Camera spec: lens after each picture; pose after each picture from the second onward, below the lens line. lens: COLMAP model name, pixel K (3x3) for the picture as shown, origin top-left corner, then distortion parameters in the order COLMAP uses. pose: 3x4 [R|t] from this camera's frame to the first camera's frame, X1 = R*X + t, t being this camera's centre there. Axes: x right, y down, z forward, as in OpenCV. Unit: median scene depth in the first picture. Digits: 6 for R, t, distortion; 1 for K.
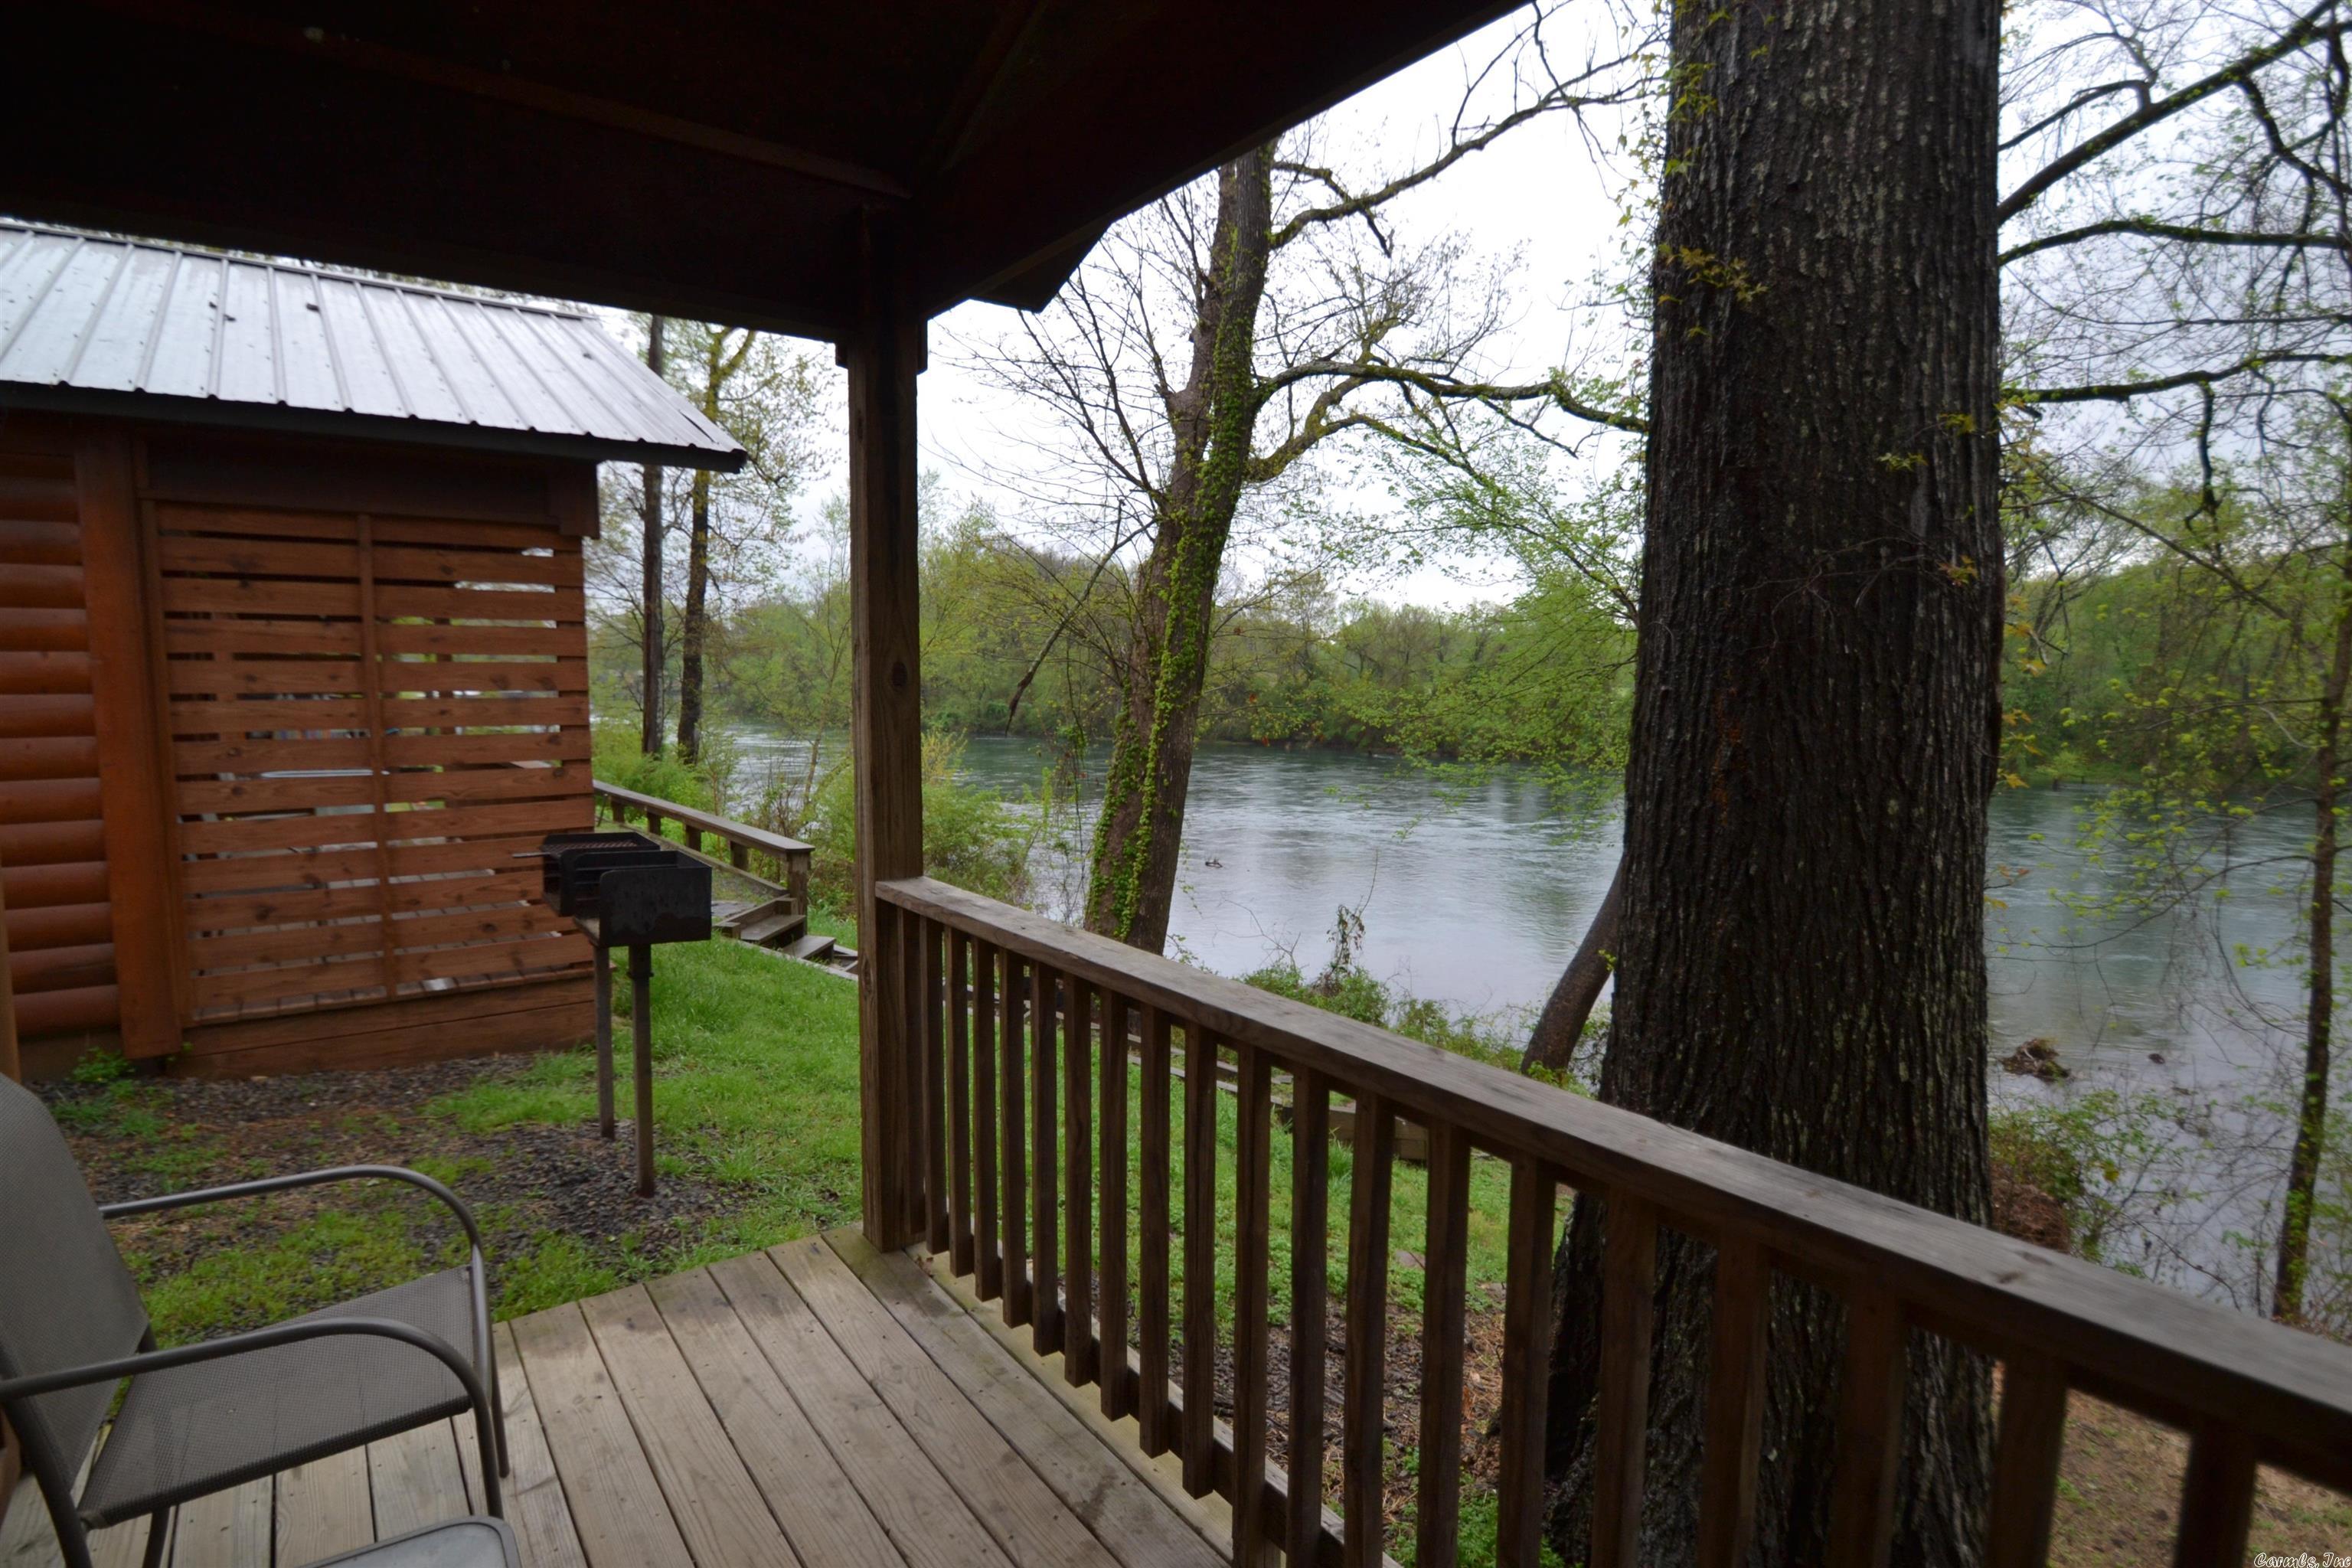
lens RADIAL K [[1207.9, 0, 1154.3], [0, 1207.9, 784.6], [0, 0, 1]] dist [-0.001448, -0.016012]
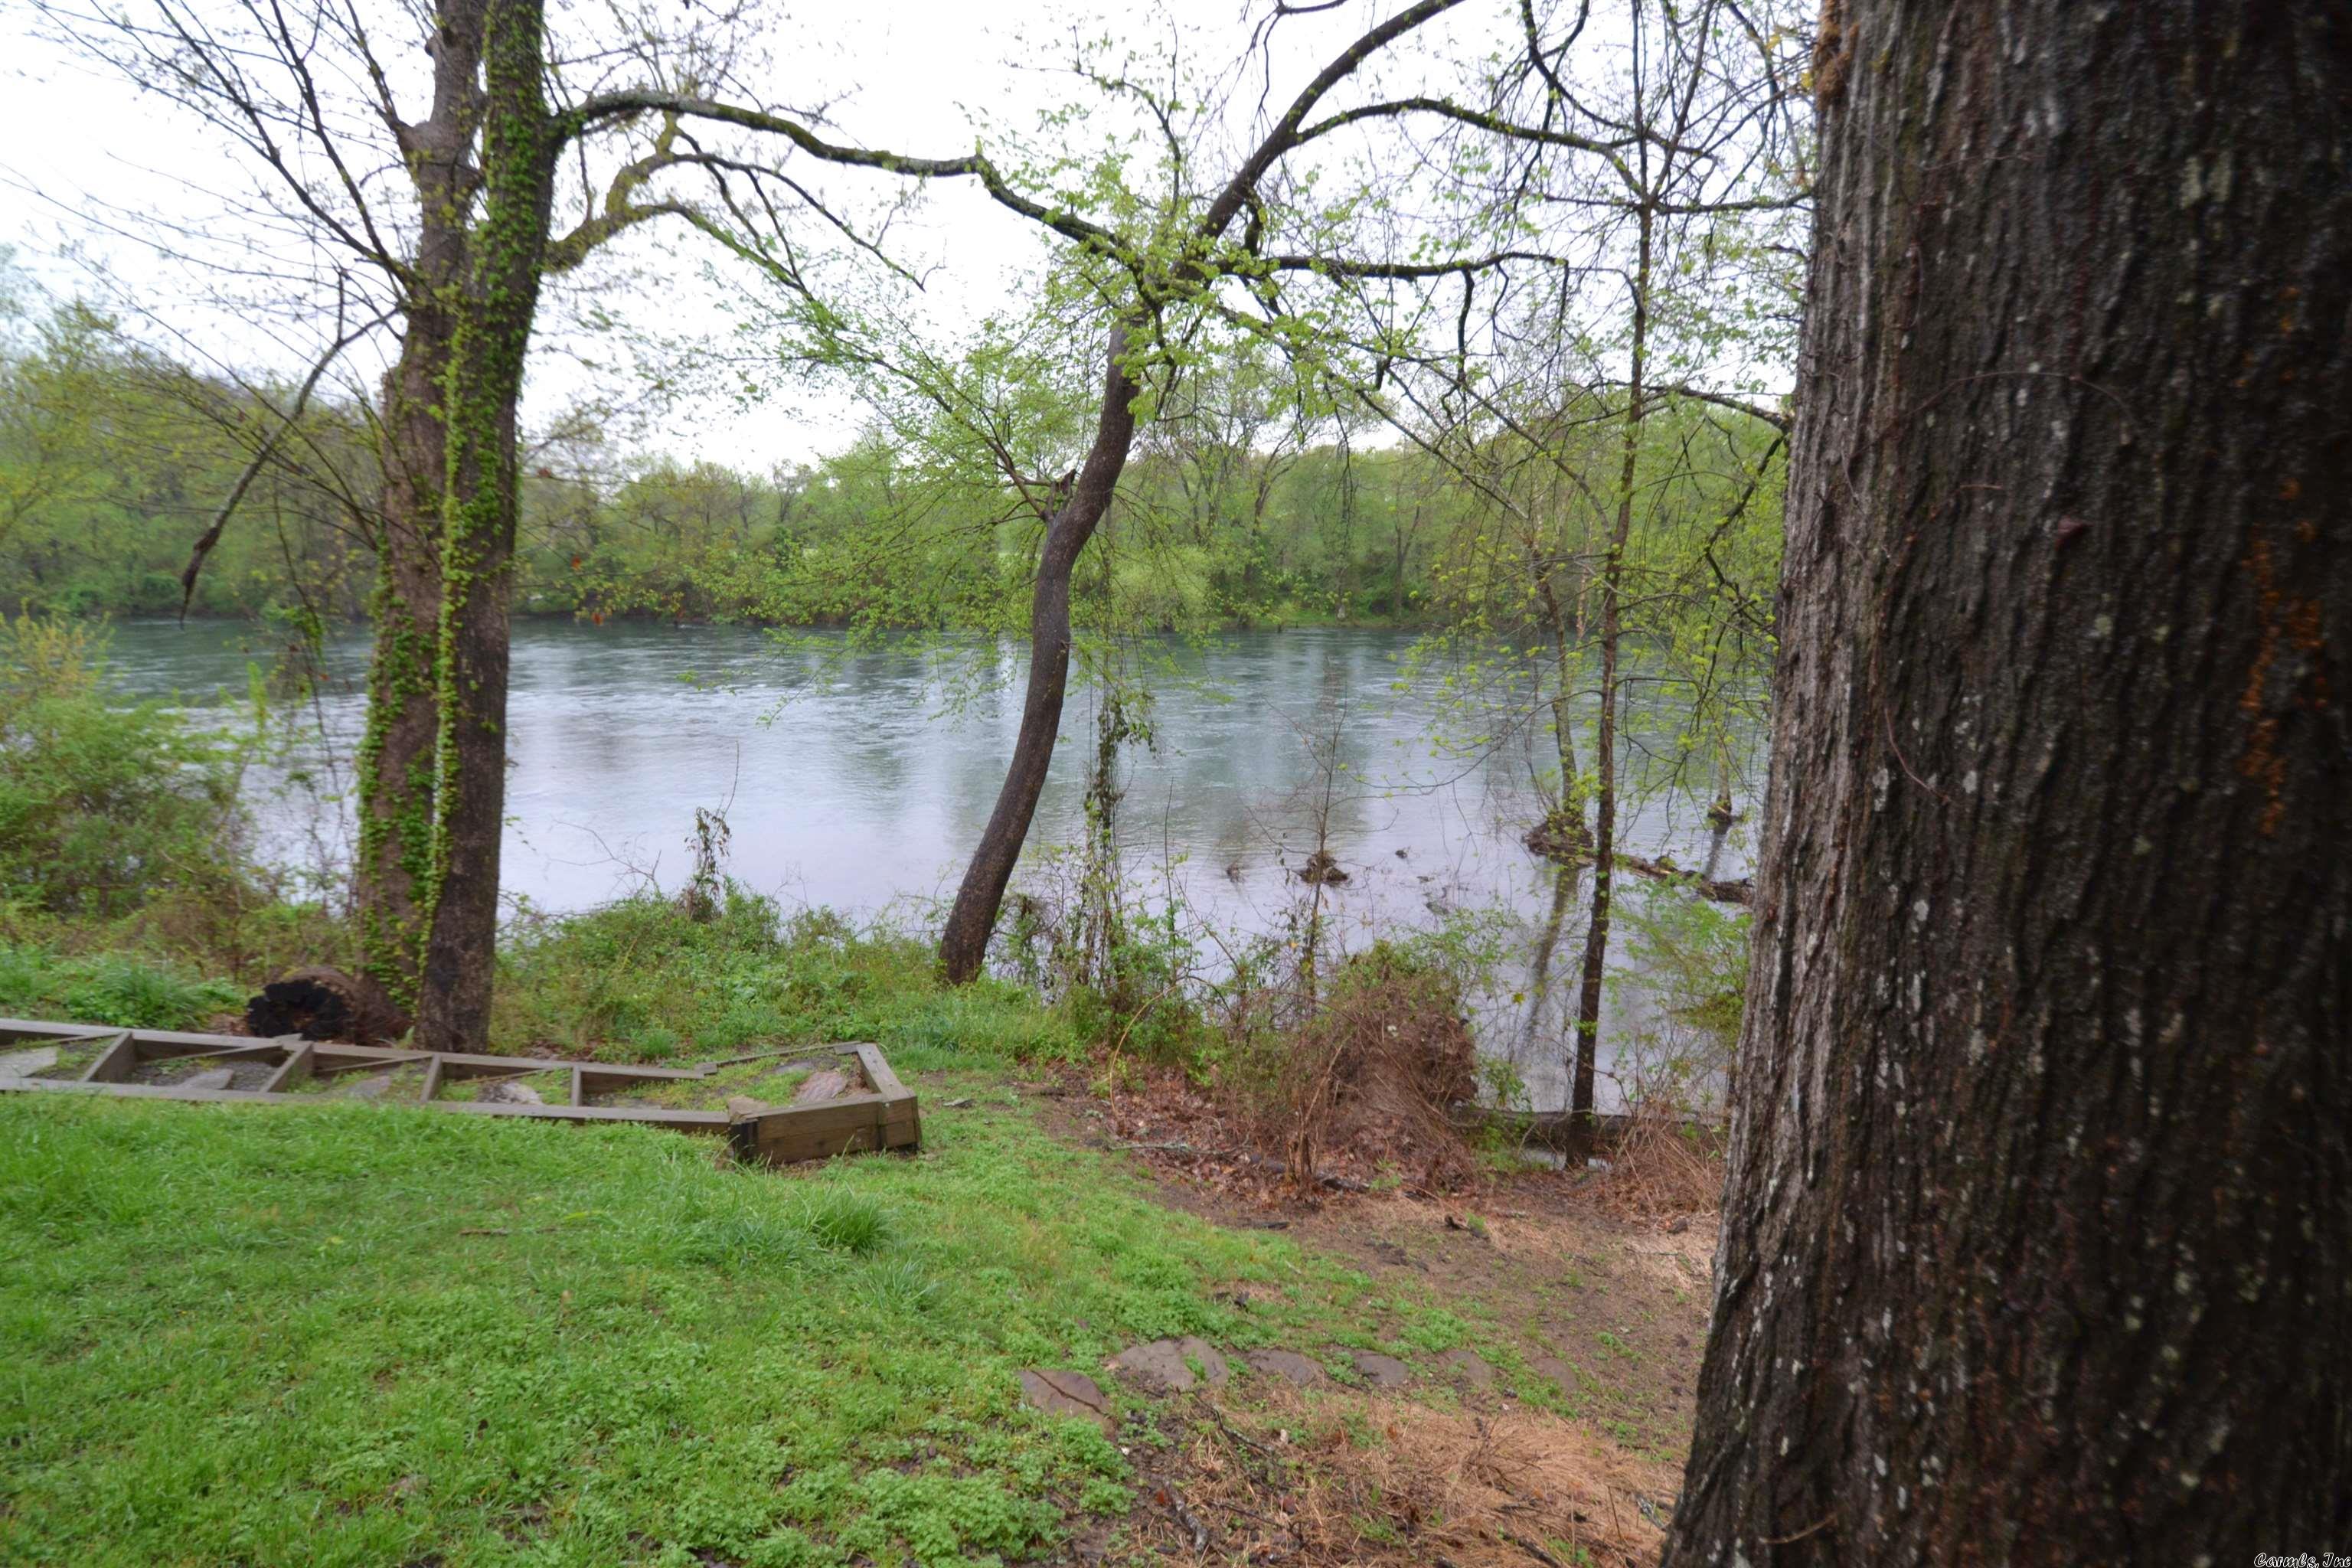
lens RADIAL K [[1207.9, 0, 1153.6], [0, 1207.9, 795.1], [0, 0, 1]] dist [-0.001448, -0.016012]
pose [[0.848975, -0.108310, 0.517215, -0.020149], [0.045868, 0.990179, 0.132064, -0.010830], [-0.526439, -0.088396, 0.845605, 0.157825]]
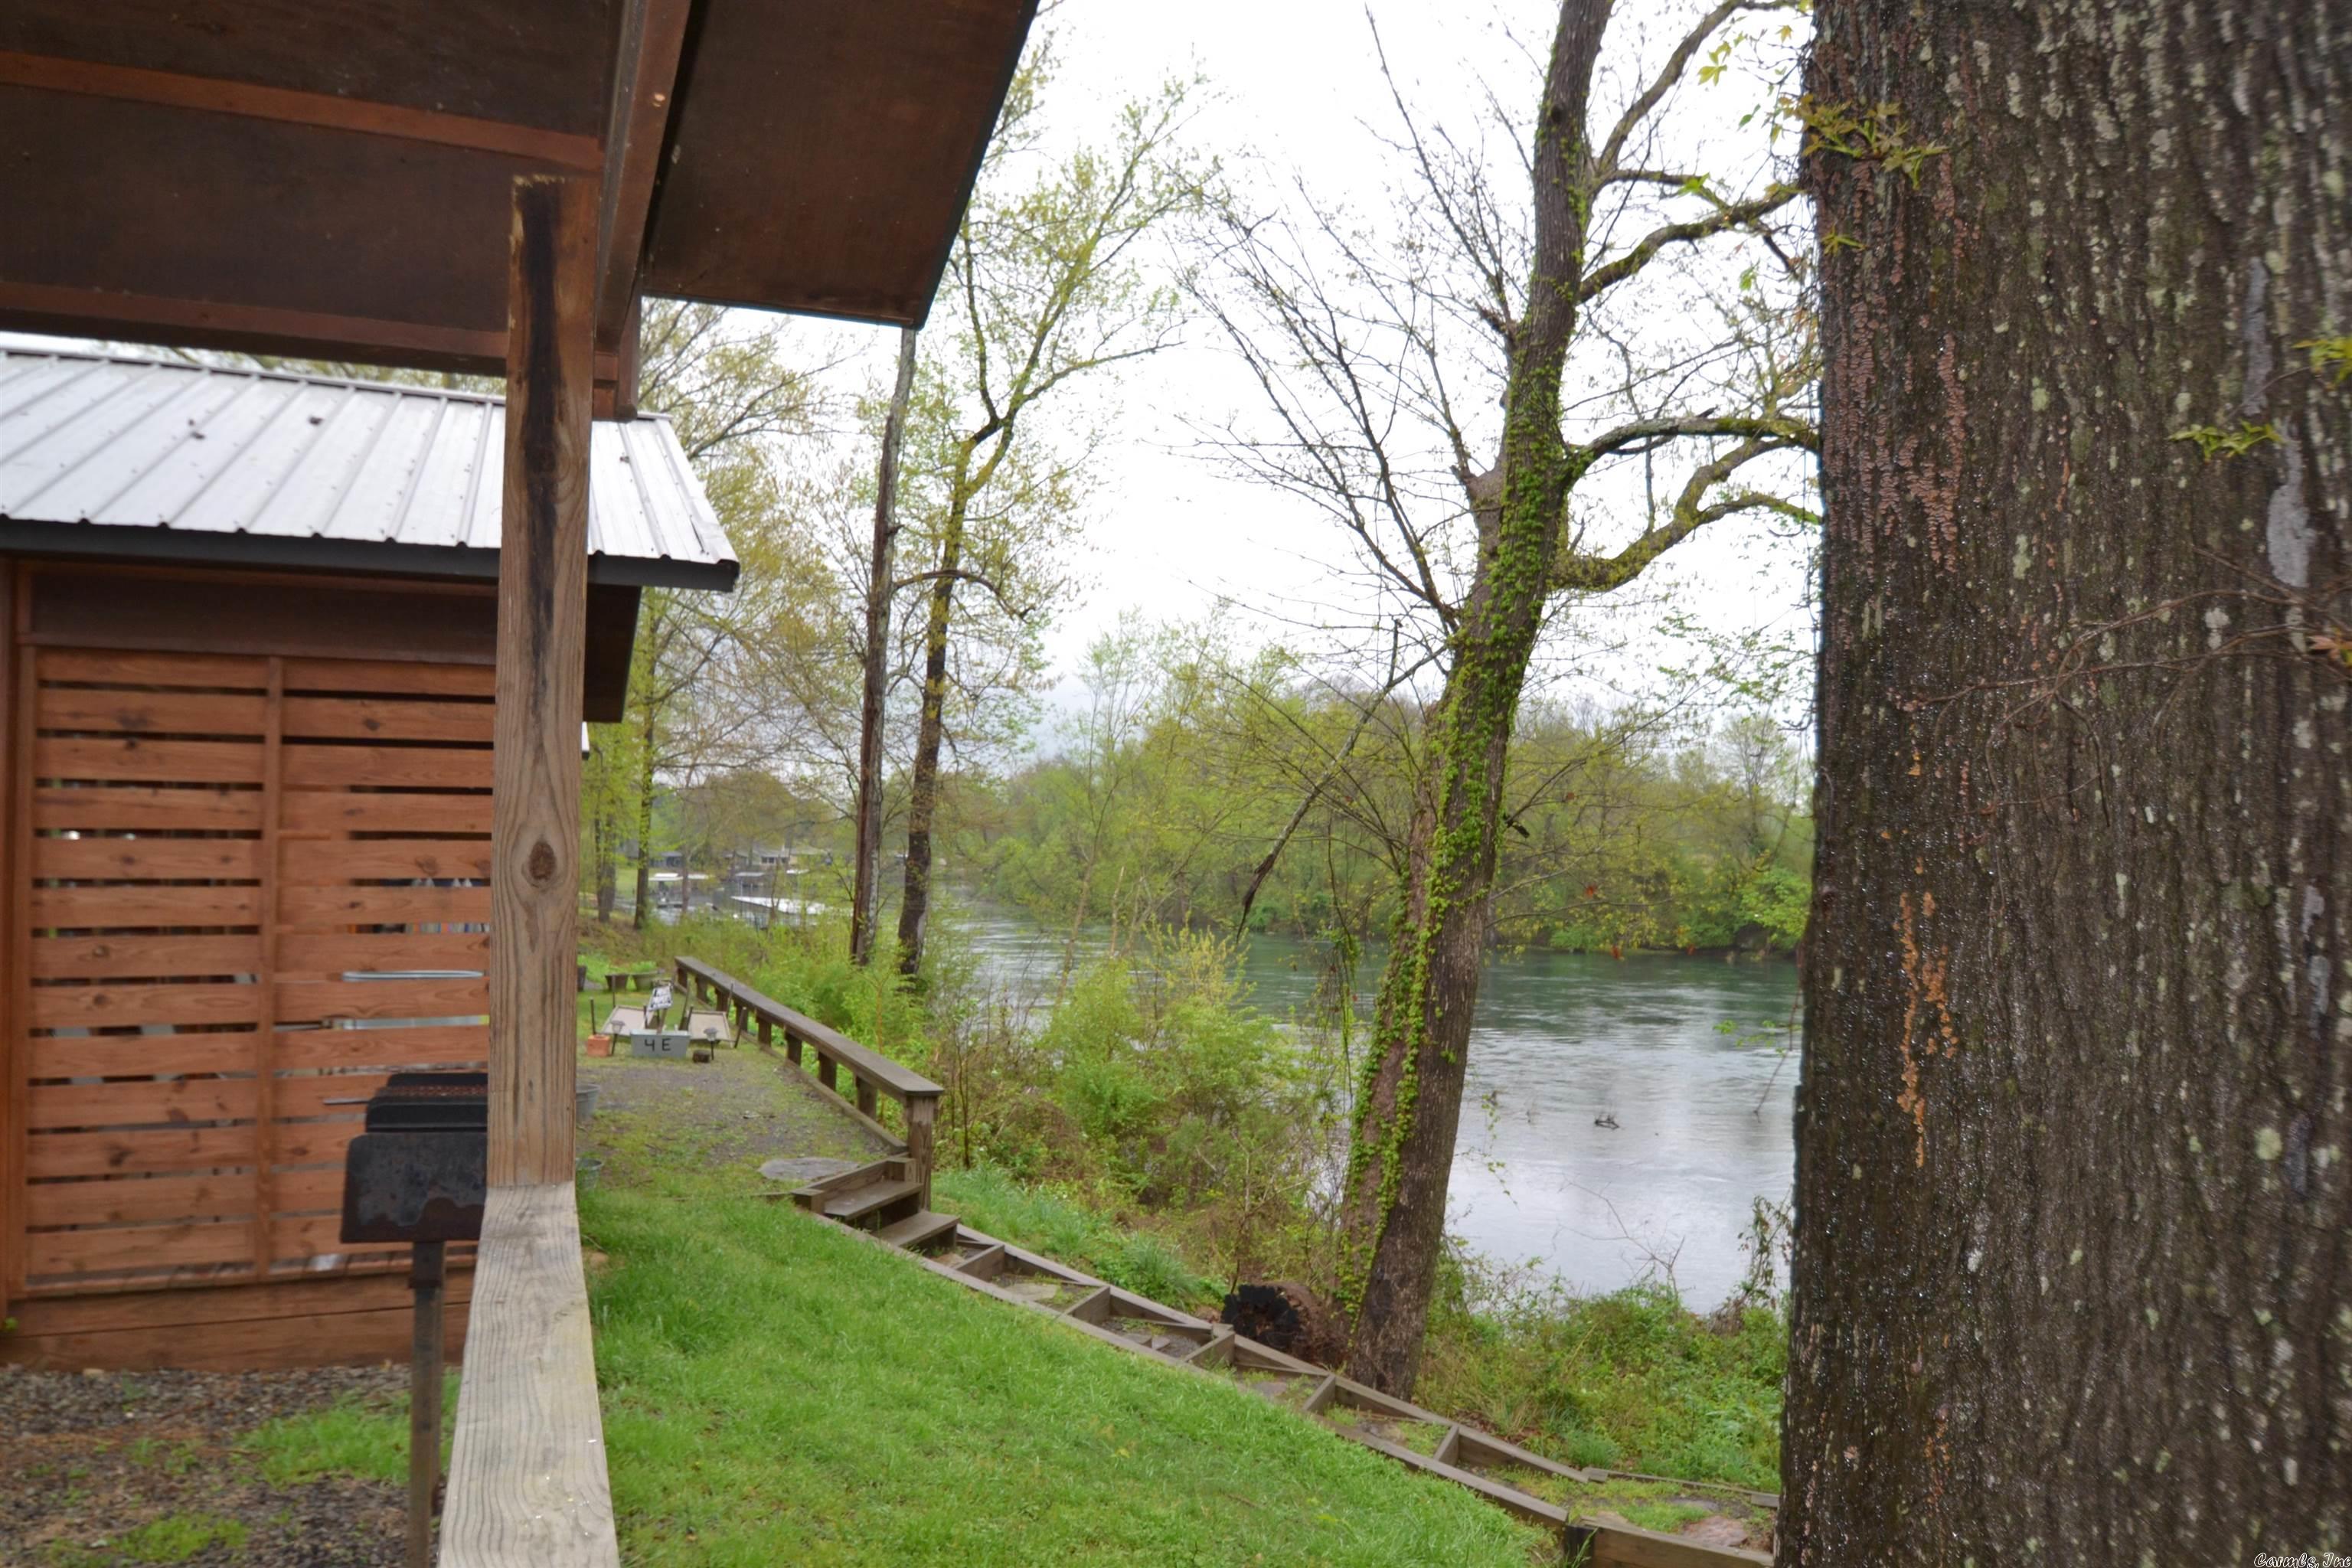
lens RADIAL K [[1594.1, 0, 1158.0], [0, 1594.1, 784.3], [0, 0, 1]] dist [-0.037896, 0.000273]
pose [[0.971141, -0.009138, -0.238331, 0.060133], [-0.023270, 0.990868, -0.132811, -0.005370], [0.237368, 0.134524, 0.962060, 0.050803]]
